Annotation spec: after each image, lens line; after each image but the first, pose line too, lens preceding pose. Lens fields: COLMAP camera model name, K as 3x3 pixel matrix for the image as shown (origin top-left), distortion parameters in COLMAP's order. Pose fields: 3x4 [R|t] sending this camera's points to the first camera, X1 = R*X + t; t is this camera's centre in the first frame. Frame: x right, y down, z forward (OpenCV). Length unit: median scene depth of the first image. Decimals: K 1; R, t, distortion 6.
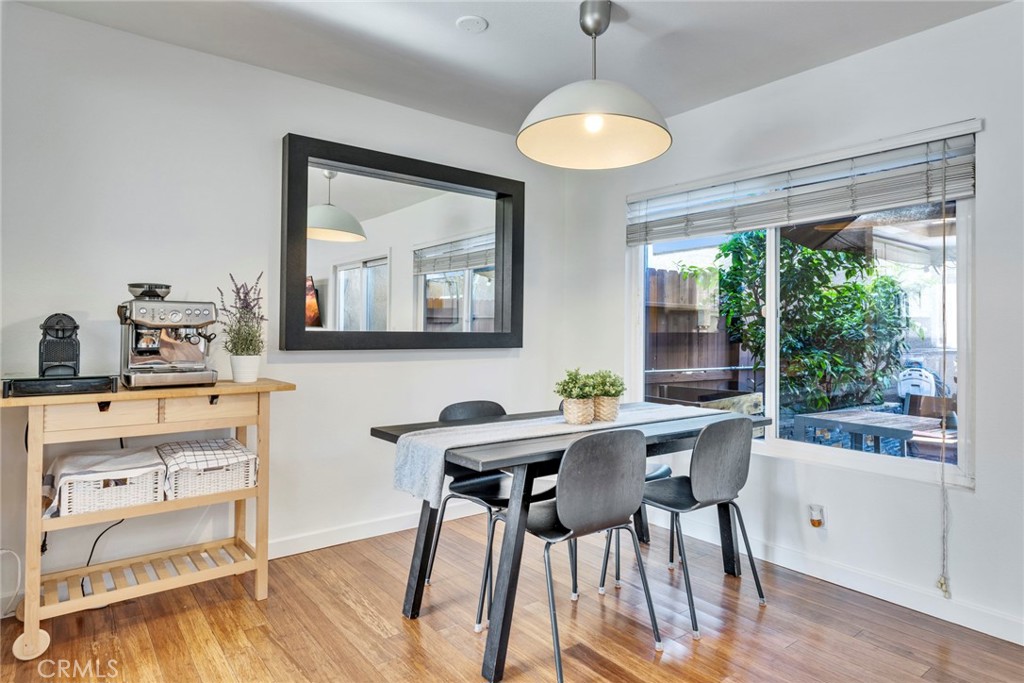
lens RADIAL K [[586.3, 0, 519.8], [0, 586.3, 333.6], [0, 0, 1]] dist [0.002178, -0.001999]
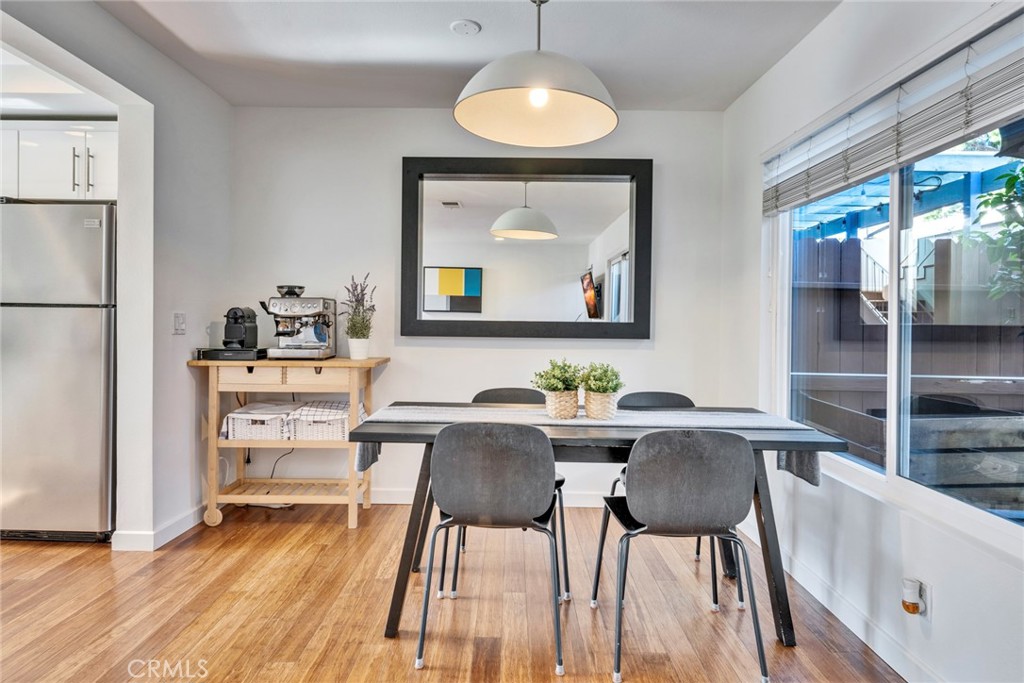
lens RADIAL K [[586.3, 0, 515.5], [0, 586.3, 330.5], [0, 0, 1]] dist [0.002178, -0.001999]
pose [[0.780847, 0.011632, -0.624614, 0.672044], [-0.006937, 0.999926, 0.009949, 0.004822], [0.624684, -0.003436, 0.780870, 0.235677]]
